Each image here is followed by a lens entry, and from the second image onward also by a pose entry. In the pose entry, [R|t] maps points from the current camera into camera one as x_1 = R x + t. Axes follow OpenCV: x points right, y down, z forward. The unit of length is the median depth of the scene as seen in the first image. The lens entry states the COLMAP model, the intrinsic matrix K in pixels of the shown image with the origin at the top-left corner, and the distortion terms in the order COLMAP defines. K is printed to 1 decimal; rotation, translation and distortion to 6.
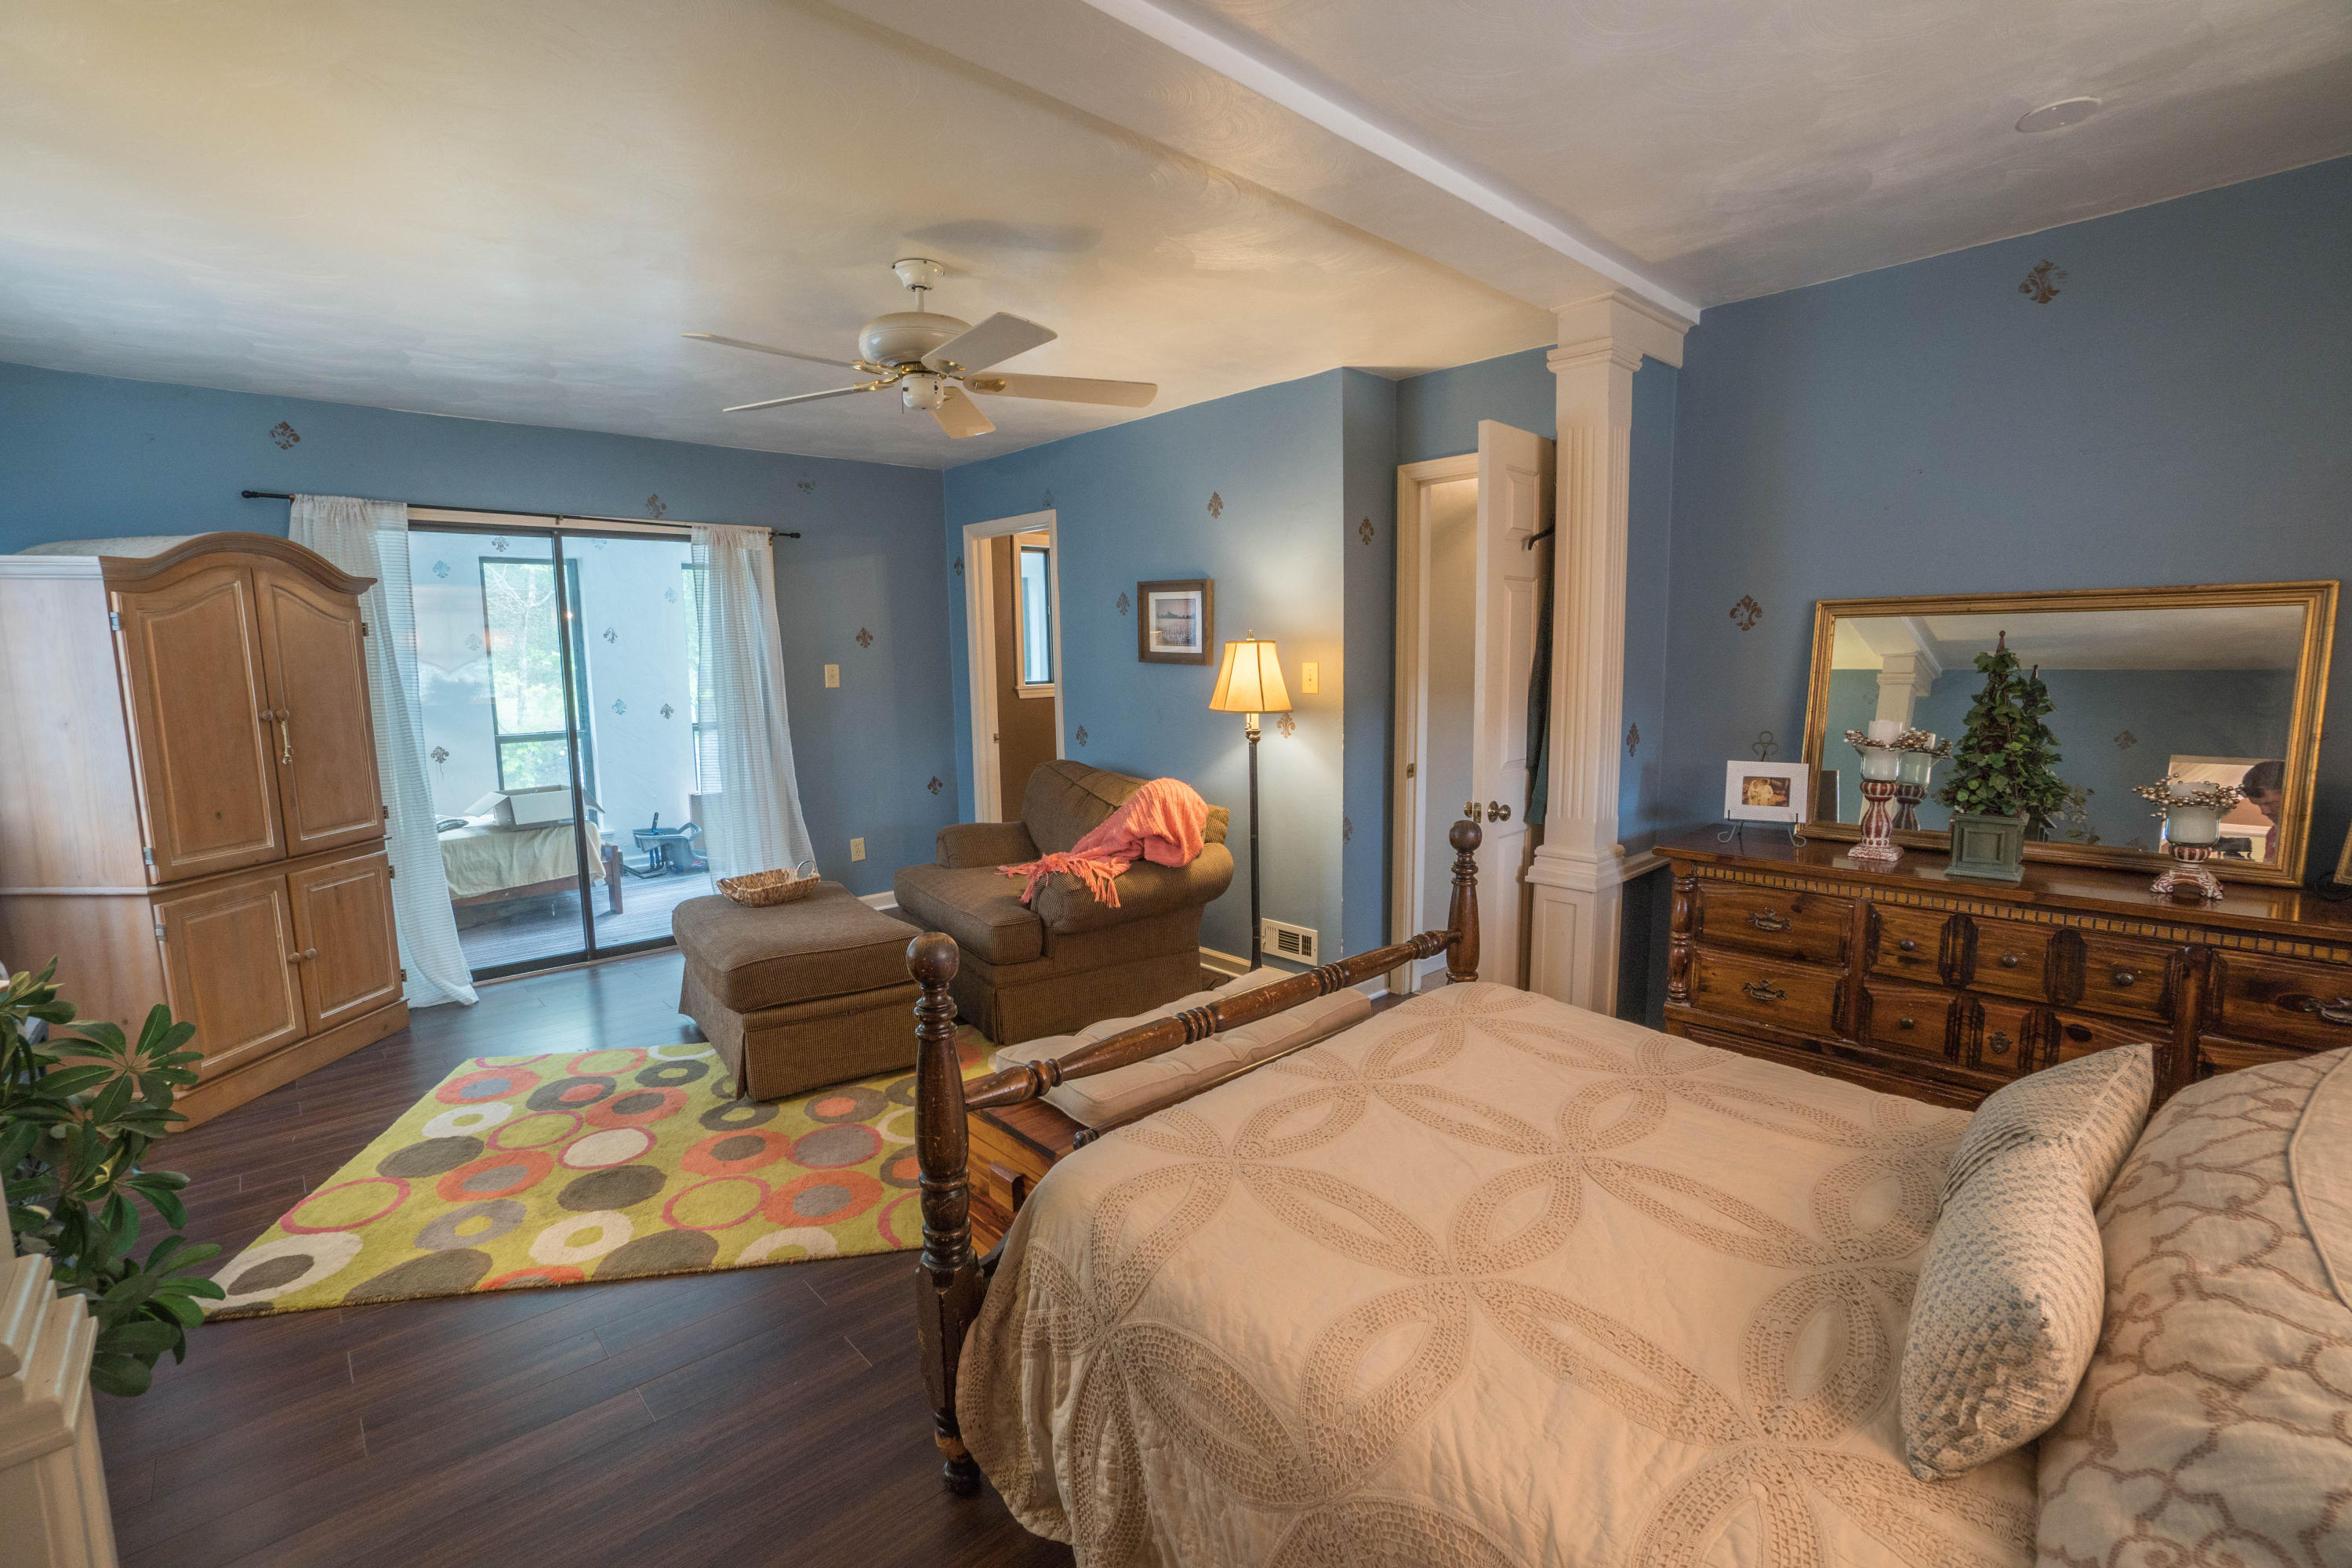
lens RADIAL K [[1035.8, 0, 1169.0], [0, 1035.8, 783.6], [0, 0, 1]] dist [-0.063343, 0.021991]
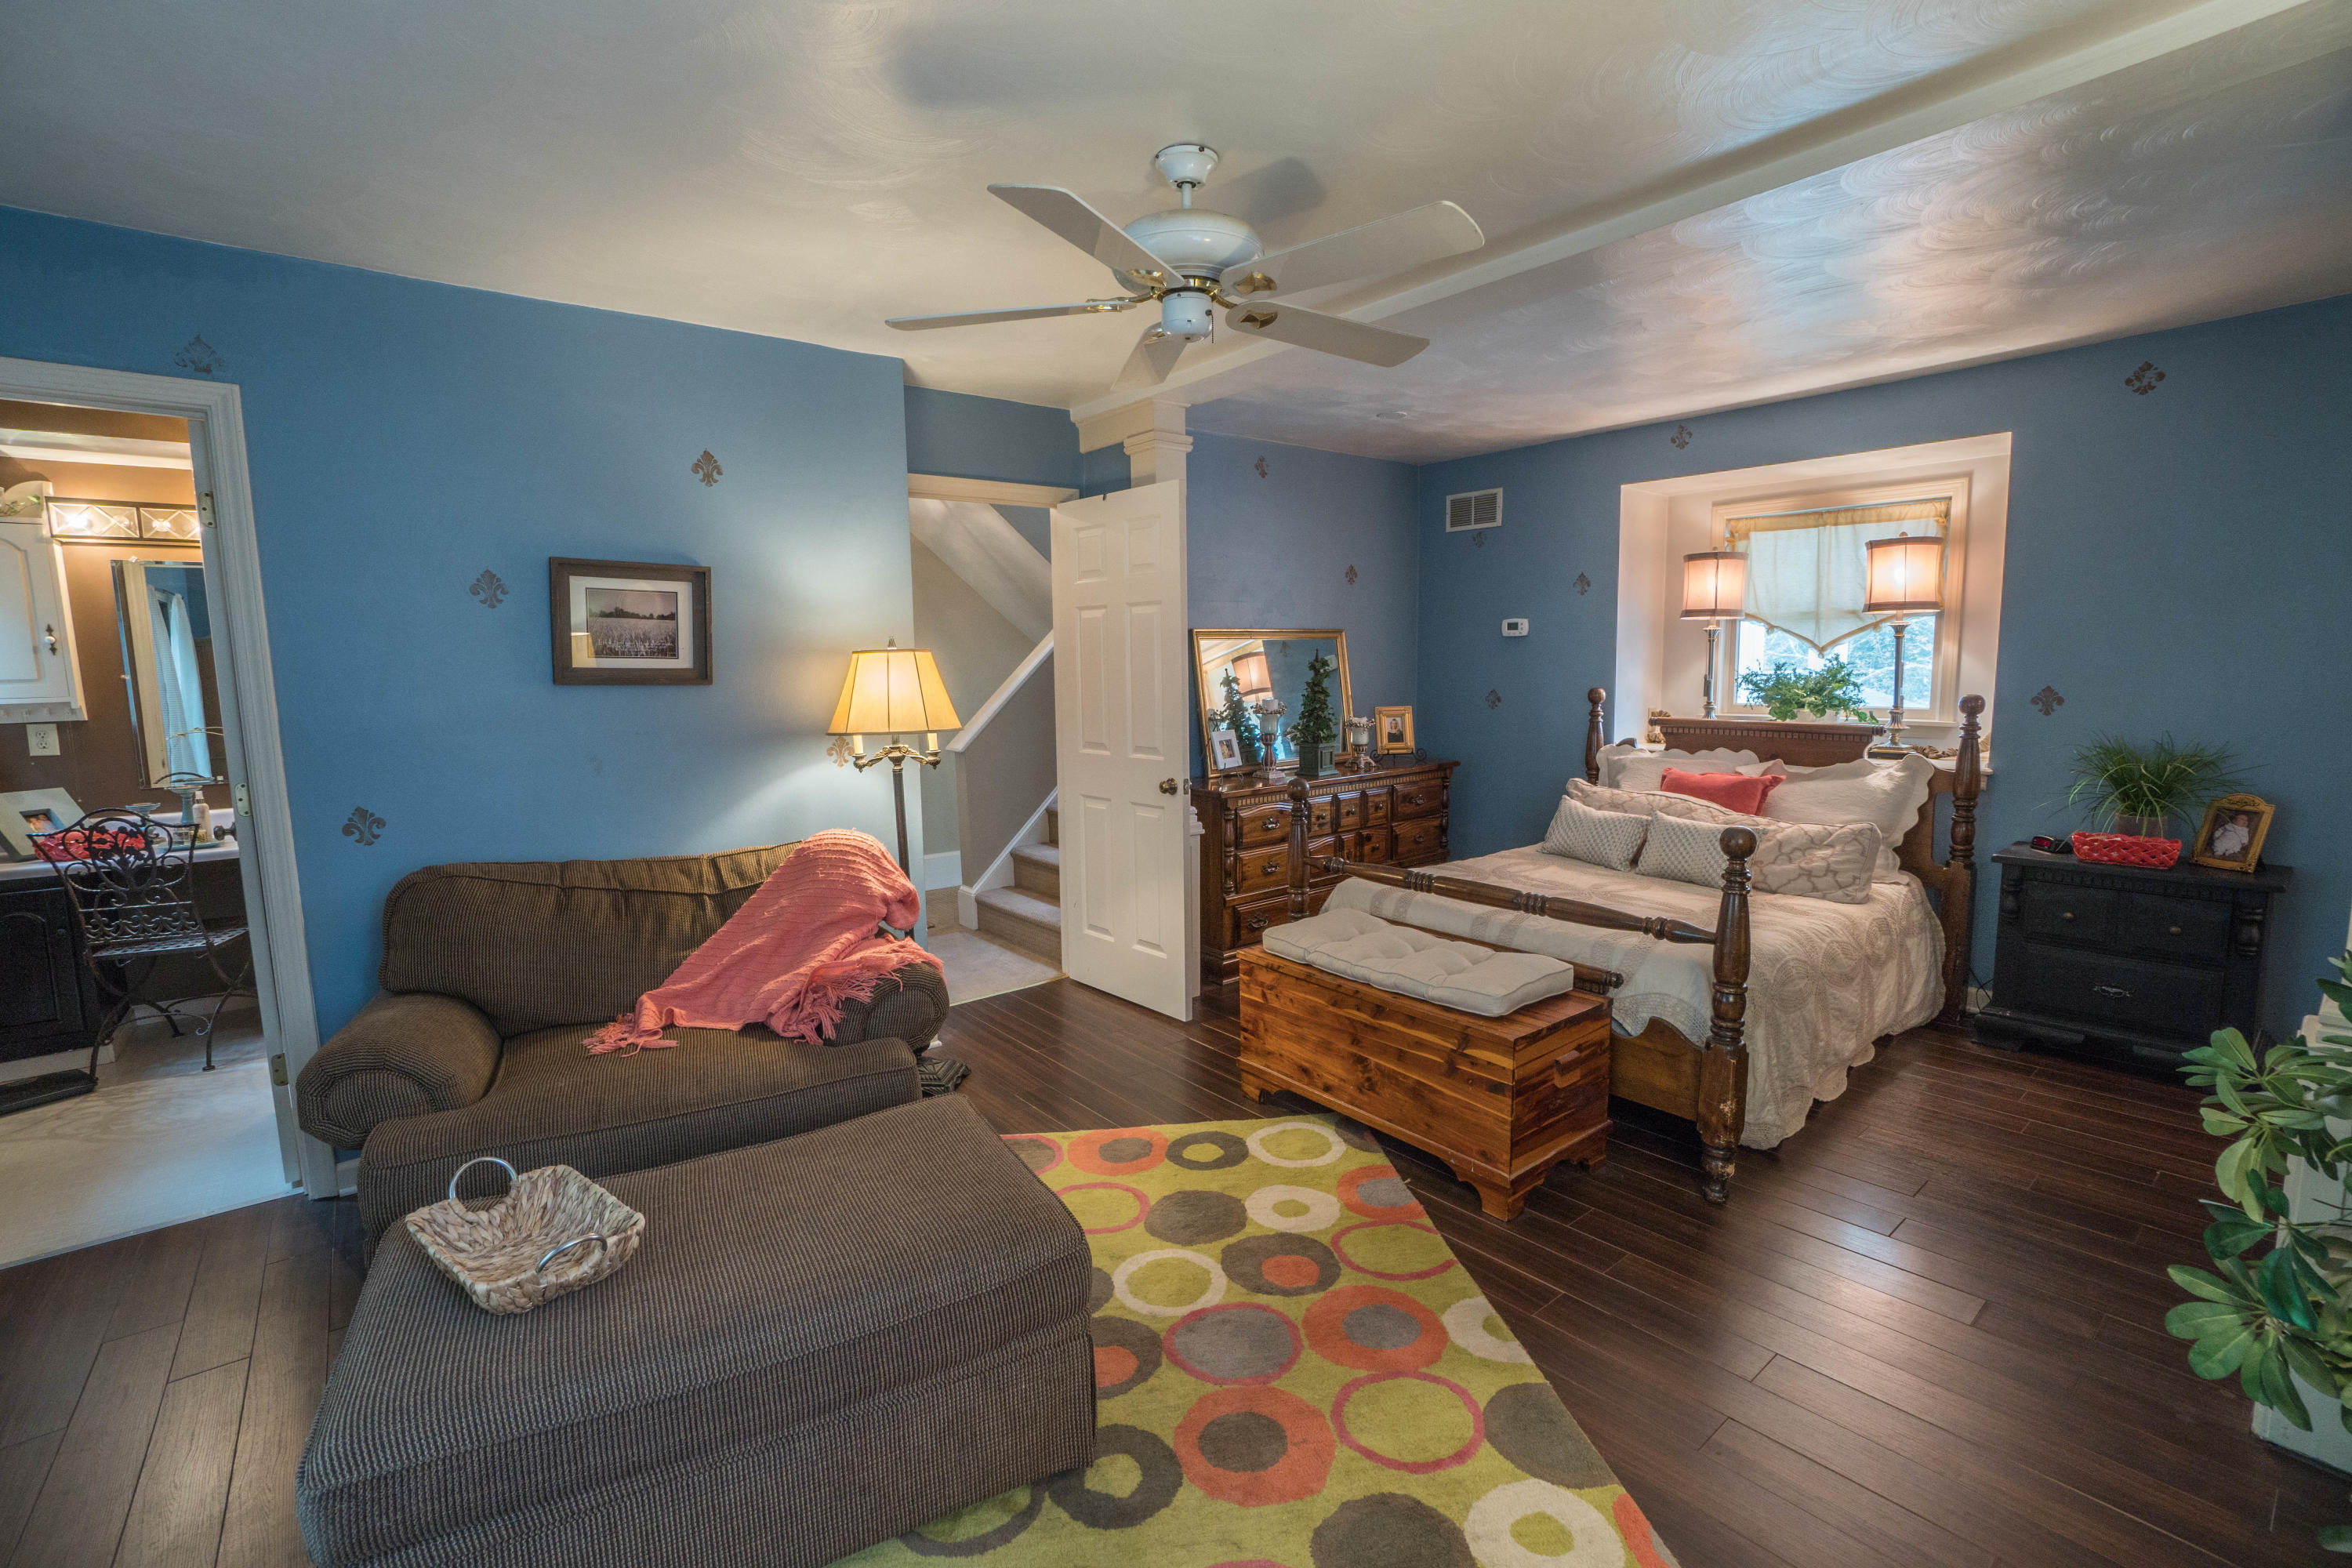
lens RADIAL K [[1035.8, 0, 1169.0], [0, 1035.8, 783.6], [0, 0, 1]] dist [-0.063343, 0.021991]
pose [[0.067468, -0.110499, 0.991584, -0.681447], [0.136544, 0.985520, 0.100533, -0.075415], [-0.988334, 0.128612, 0.081579, 0.642764]]
